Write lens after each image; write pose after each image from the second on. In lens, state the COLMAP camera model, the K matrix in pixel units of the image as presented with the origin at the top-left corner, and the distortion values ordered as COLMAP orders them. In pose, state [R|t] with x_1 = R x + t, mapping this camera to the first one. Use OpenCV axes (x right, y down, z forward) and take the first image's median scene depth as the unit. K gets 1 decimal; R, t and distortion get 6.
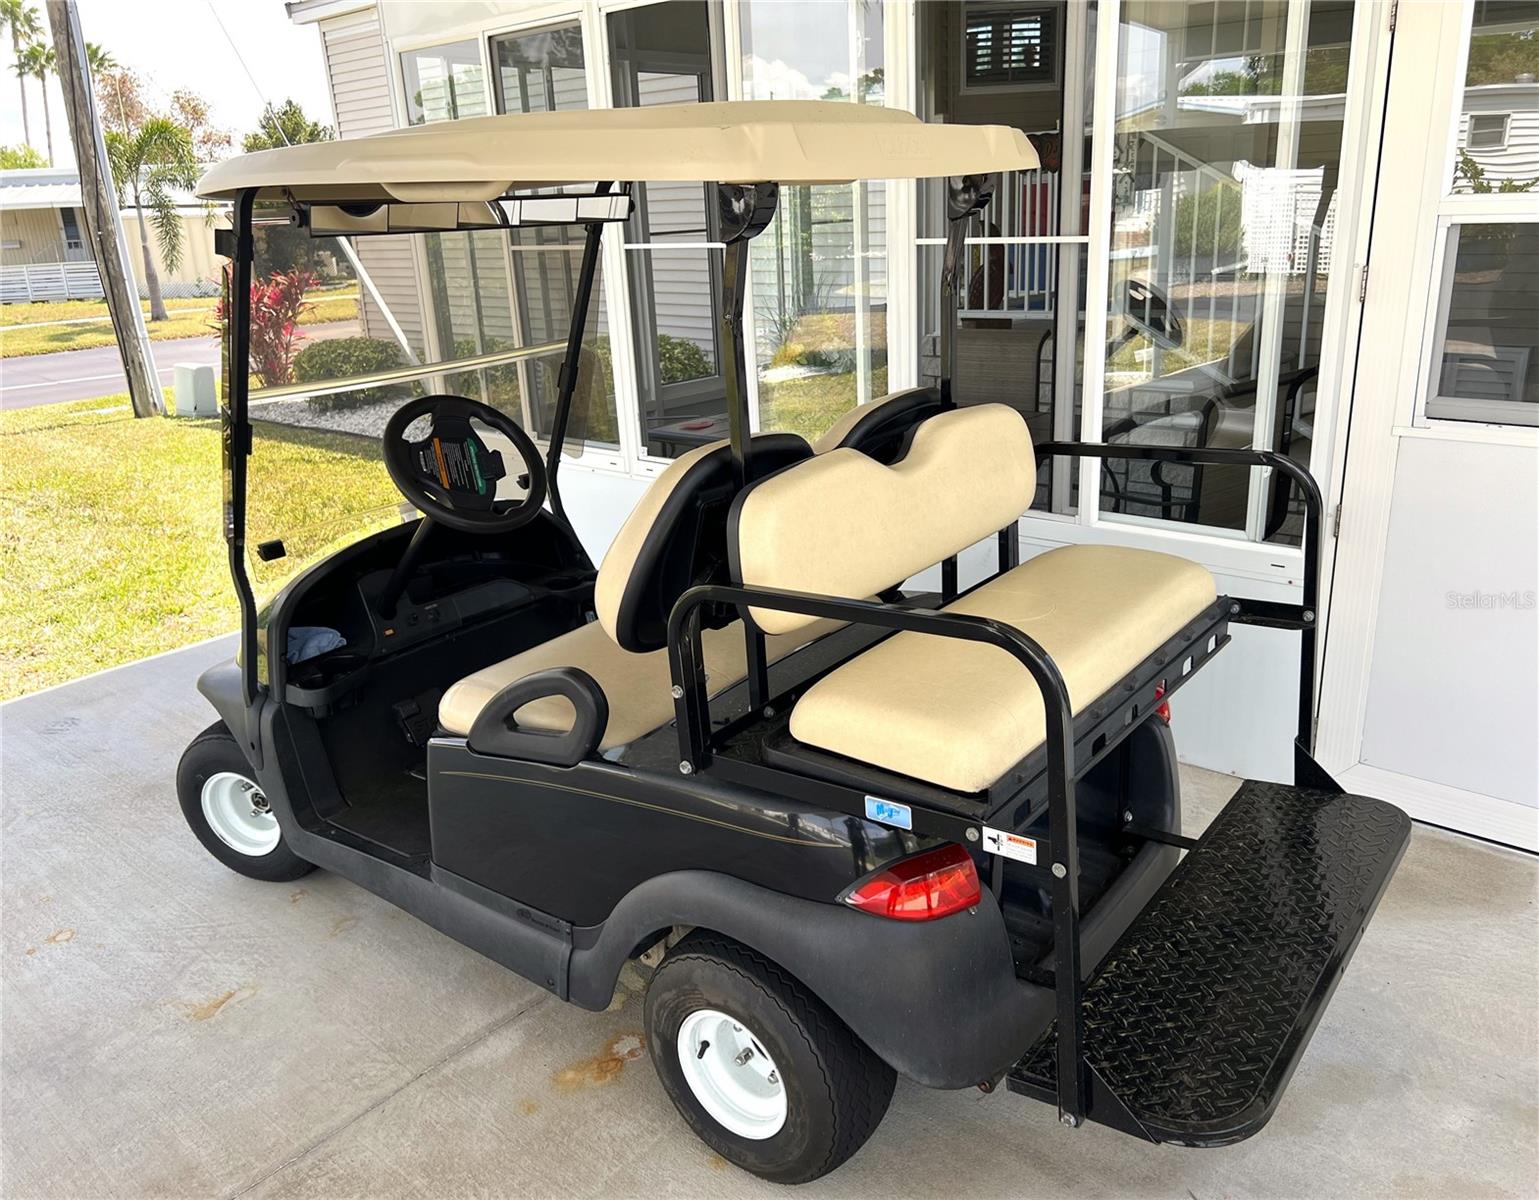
lens RADIAL K [[1180.2, 0, 769.5], [0, 1180.2, 600.0], [0, 0, 1]] dist [-0.004328, -0.000340]
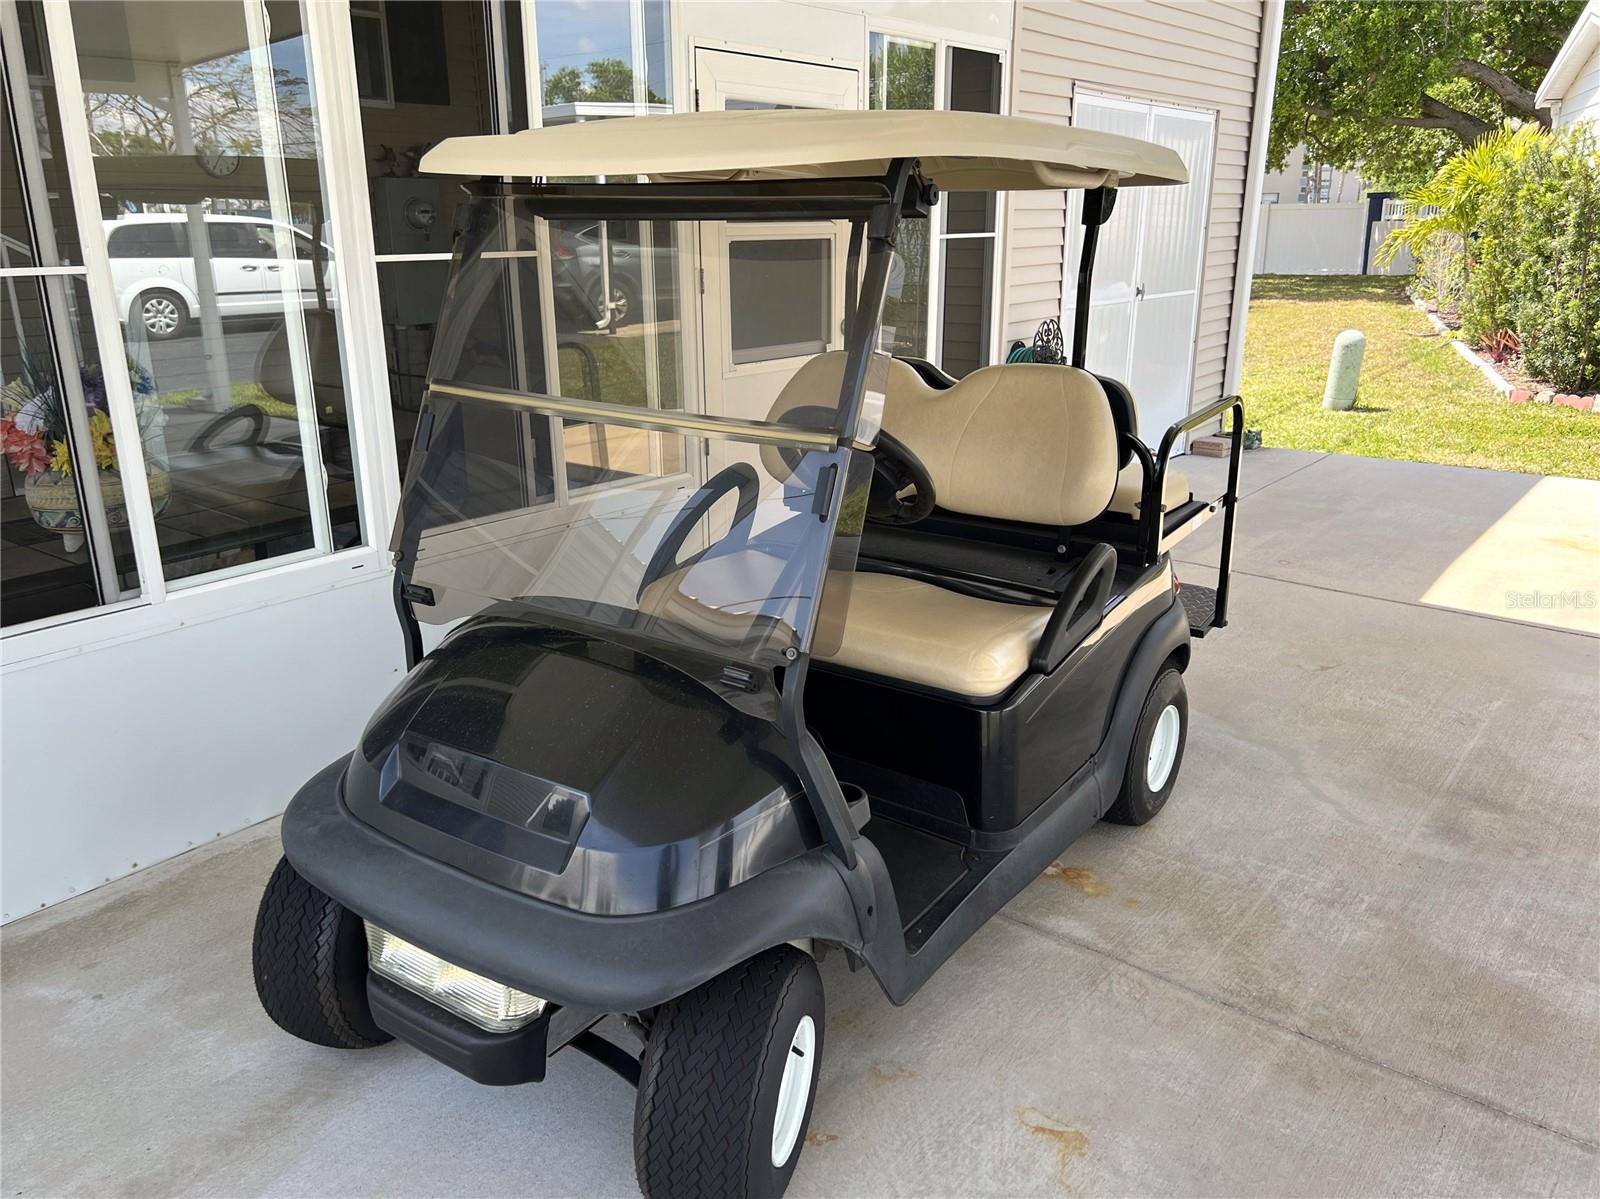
lens RADIAL K [[1278.3, 0, 800.0], [0, 1278.3, 599.5], [0, 0, 1]] dist [0.070793, -0.126526]
pose [[-0.052266, -0.248646, 0.967183, -1.128913], [0.323016, 0.912233, 0.251974, -0.260259], [-0.944949, 0.325586, 0.032638, 0.925892]]
